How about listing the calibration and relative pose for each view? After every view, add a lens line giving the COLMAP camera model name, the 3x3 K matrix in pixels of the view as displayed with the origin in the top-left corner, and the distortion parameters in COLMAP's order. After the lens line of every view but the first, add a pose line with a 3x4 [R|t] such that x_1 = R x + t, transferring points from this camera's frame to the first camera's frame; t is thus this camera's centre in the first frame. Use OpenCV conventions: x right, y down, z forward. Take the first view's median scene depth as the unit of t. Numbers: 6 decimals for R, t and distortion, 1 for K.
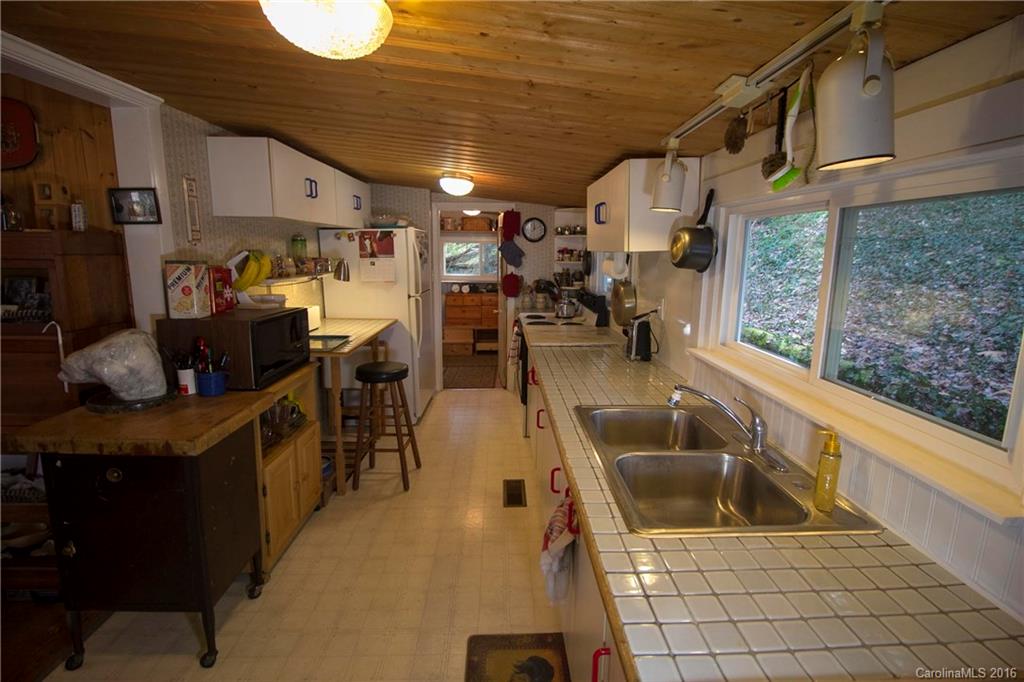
lens RADIAL K [[484.6, 0, 512.0], [0, 484.6, 341.0], [0, 0, 1]] dist [-0.000333, -0.000028]
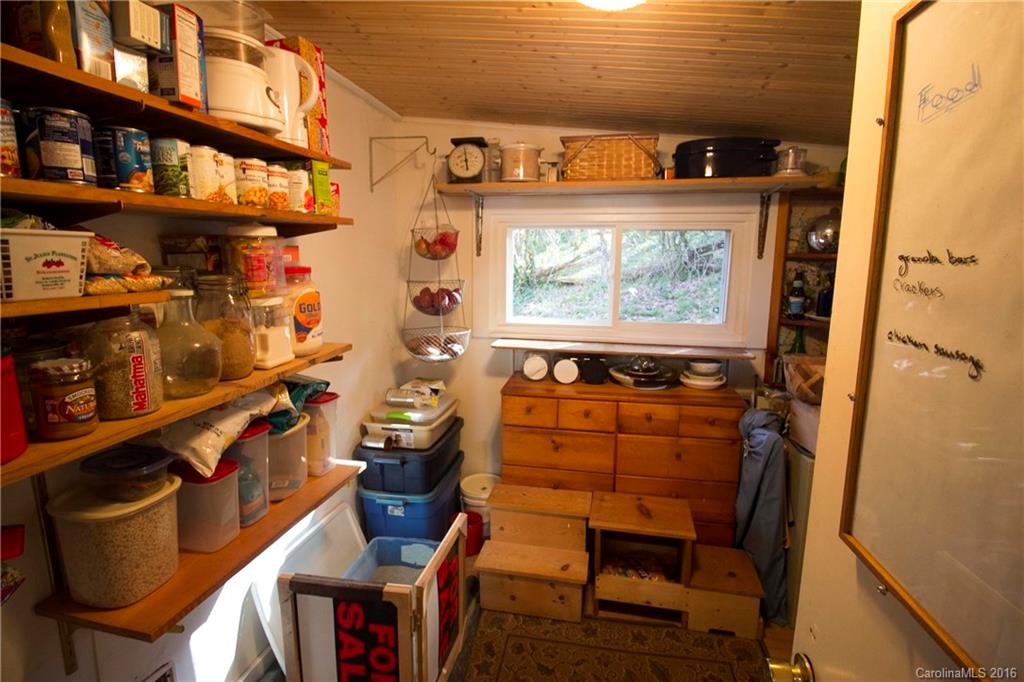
lens RADIAL K [[484.6, 0, 512.0], [0, 484.6, 341.0], [0, 0, 1]] dist [-0.000333, -0.000028]
pose [[0.976805, 0.033944, -0.211421, -0.064642], [-0.038351, 0.999123, -0.016781, -0.121067], [0.210666, 0.024500, 0.977251, 0.688442]]
